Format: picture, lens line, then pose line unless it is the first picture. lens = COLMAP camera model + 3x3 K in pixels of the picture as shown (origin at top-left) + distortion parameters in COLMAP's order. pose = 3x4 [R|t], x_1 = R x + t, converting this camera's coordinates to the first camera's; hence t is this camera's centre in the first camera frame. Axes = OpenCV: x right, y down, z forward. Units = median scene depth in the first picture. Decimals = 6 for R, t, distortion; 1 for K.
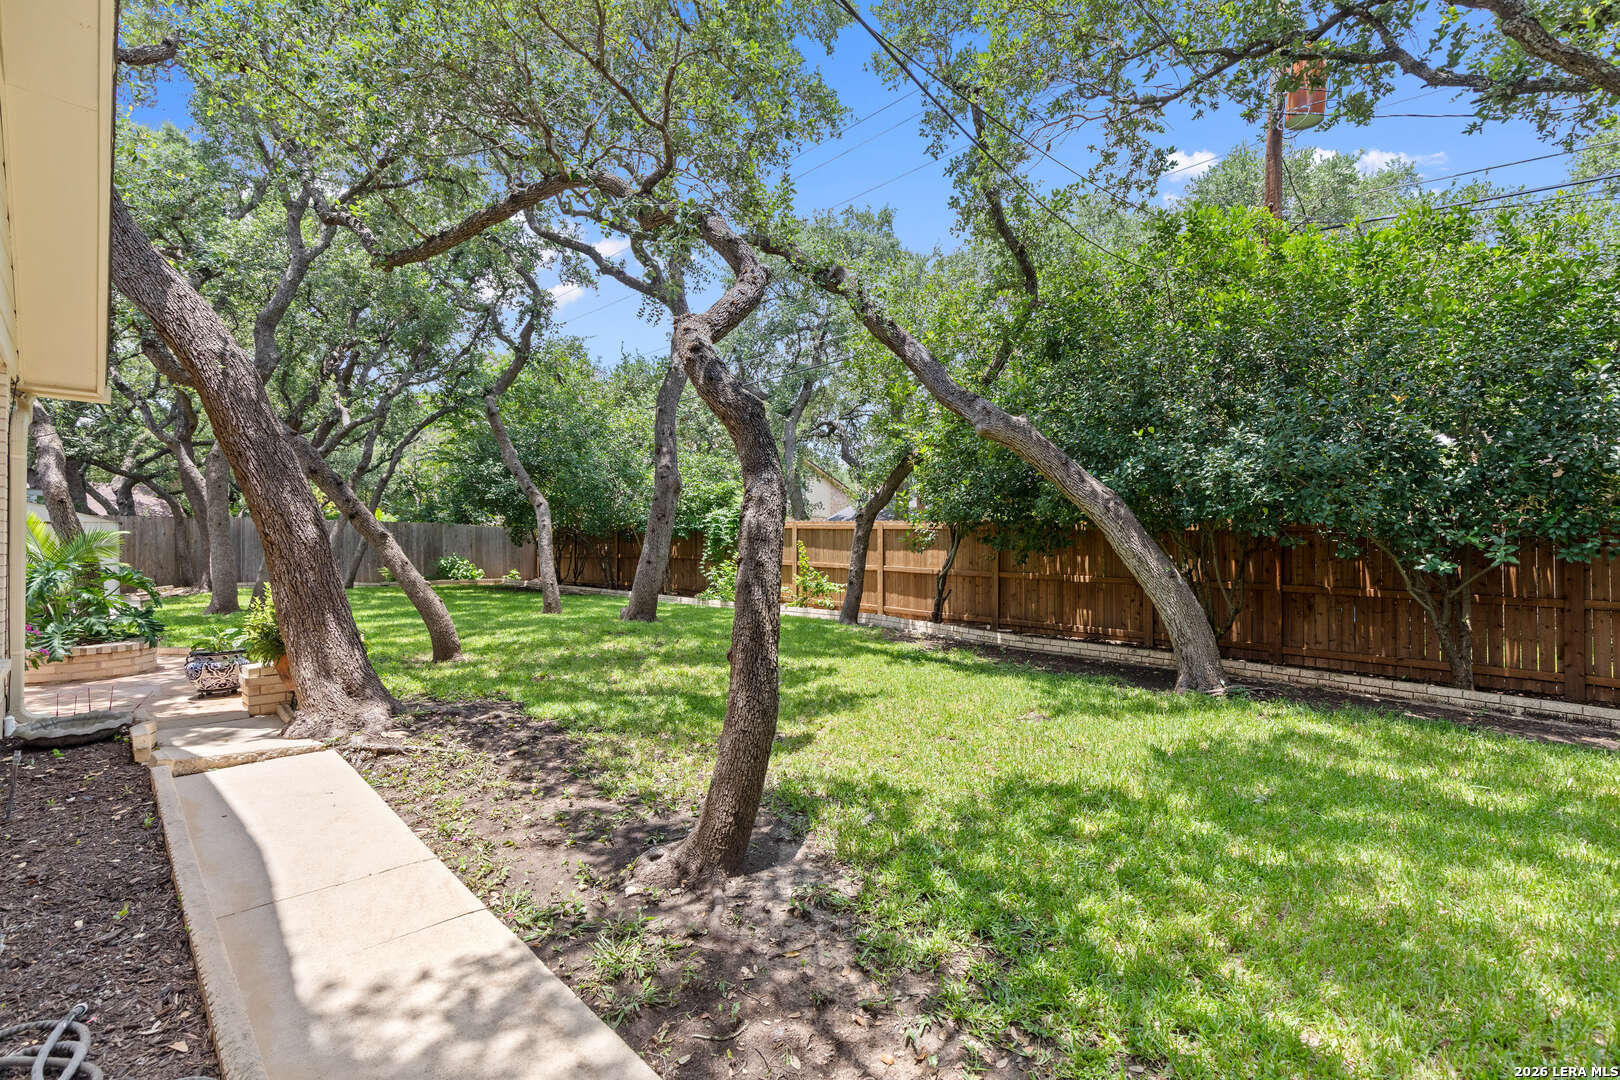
lens RADIAL K [[746.3, 0, 817.4], [0, 746.3, 547.1], [0, 0, 1]] dist [0.005462, 0.000126]
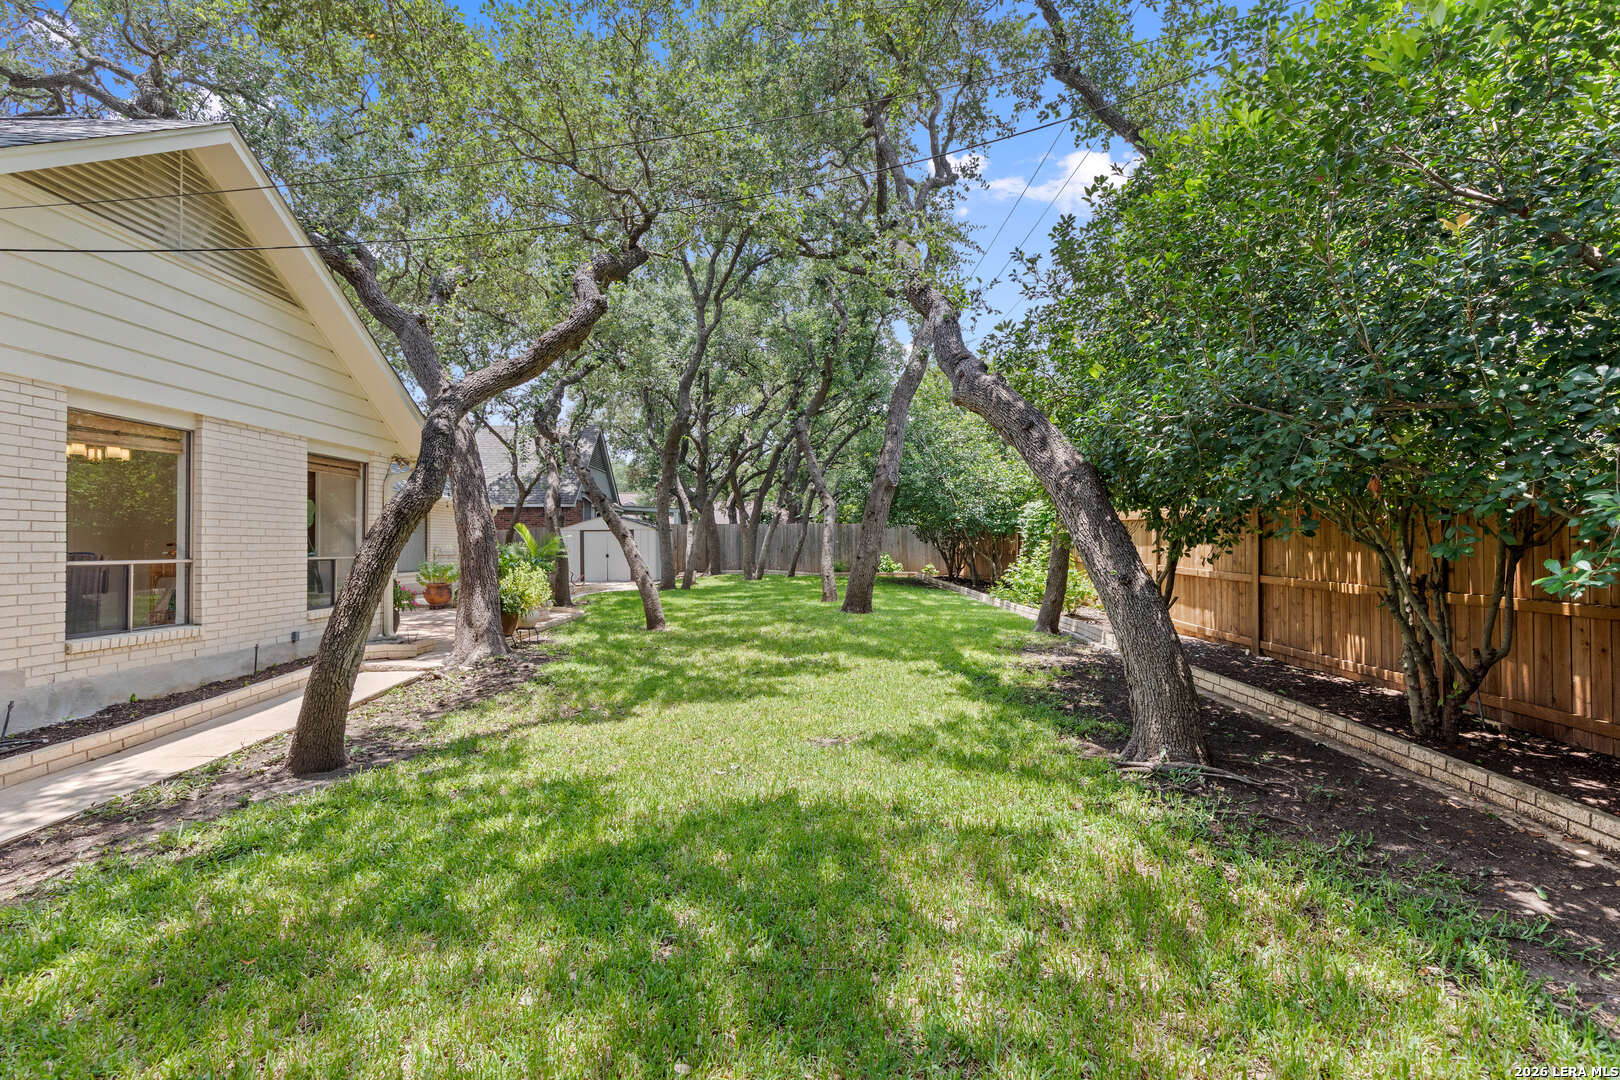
lens RADIAL K [[746.3, 0, 817.4], [0, 746.3, 547.1], [0, 0, 1]] dist [0.005462, 0.000126]
pose [[0.703041, -0.001668, -0.711148, 1.169793], [0.005236, 0.999982, 0.002831, 0.006068], [0.711130, -0.005714, 0.703037, 0.524372]]
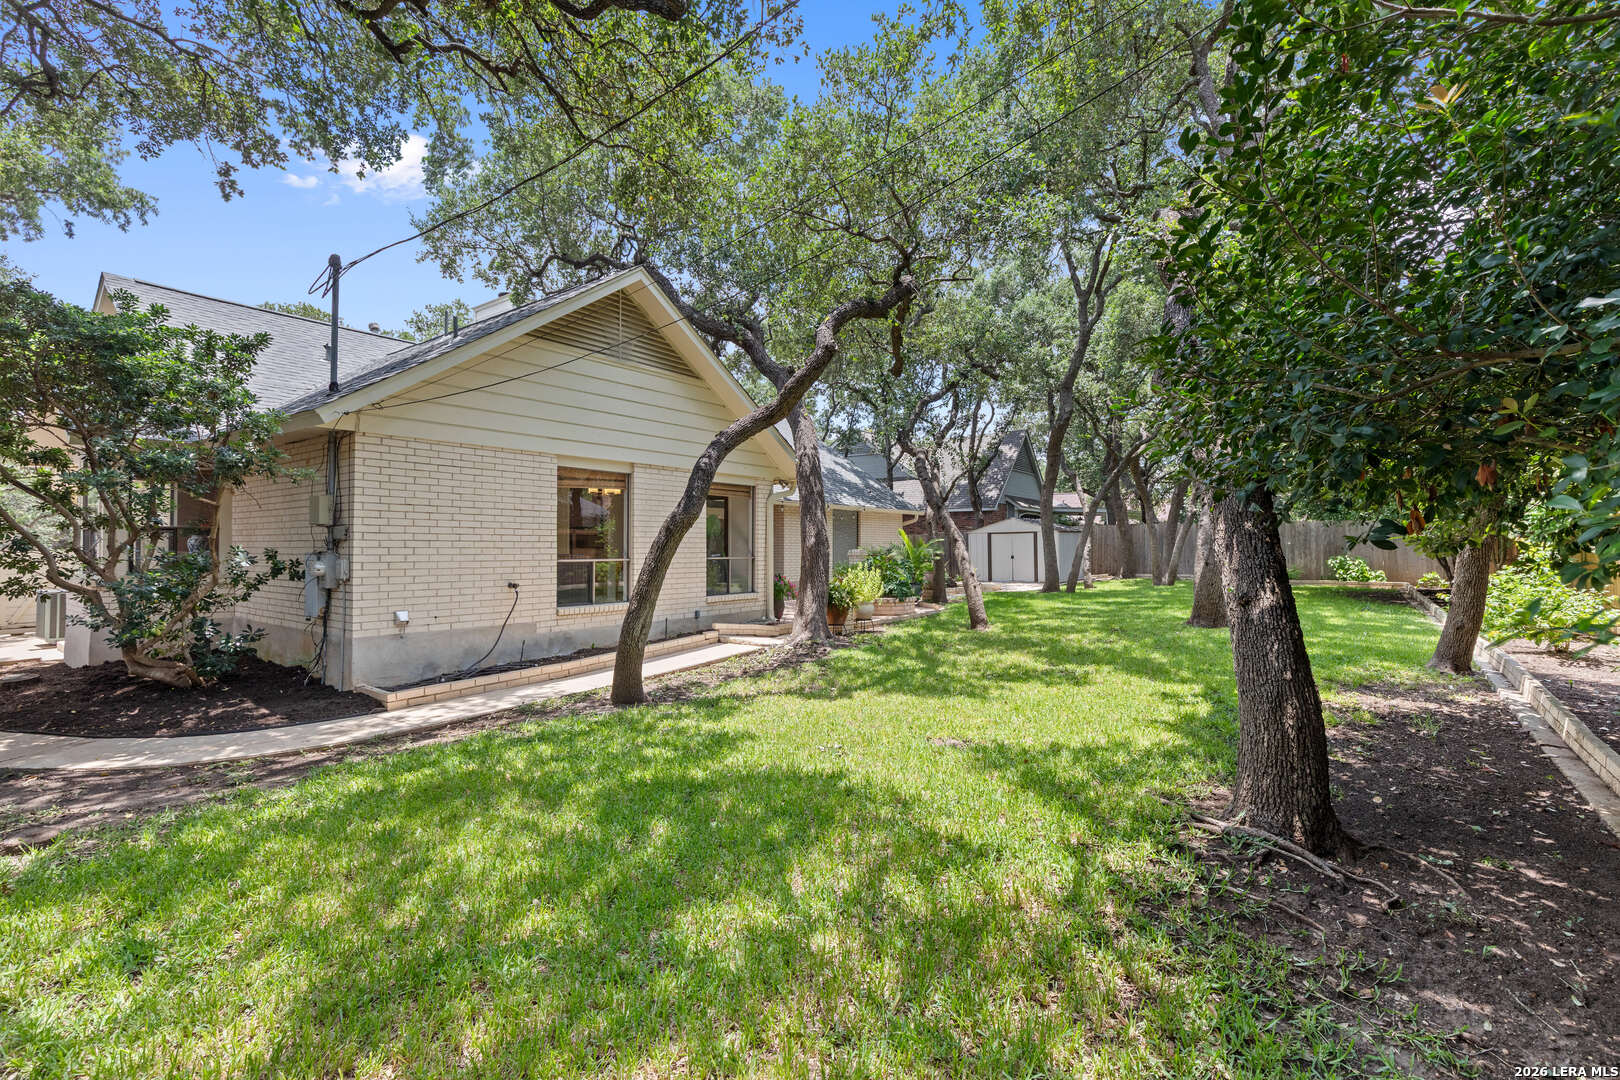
lens RADIAL K [[746.3, 0, 817.4], [0, 746.3, 547.1], [0, 0, 1]] dist [0.005462, 0.000126]
pose [[0.113578, 0.000450, -0.993529, 1.520544], [0.004448, 0.999990, 0.000962, -0.006013], [0.993519, -0.004529, 0.113574, 0.979841]]
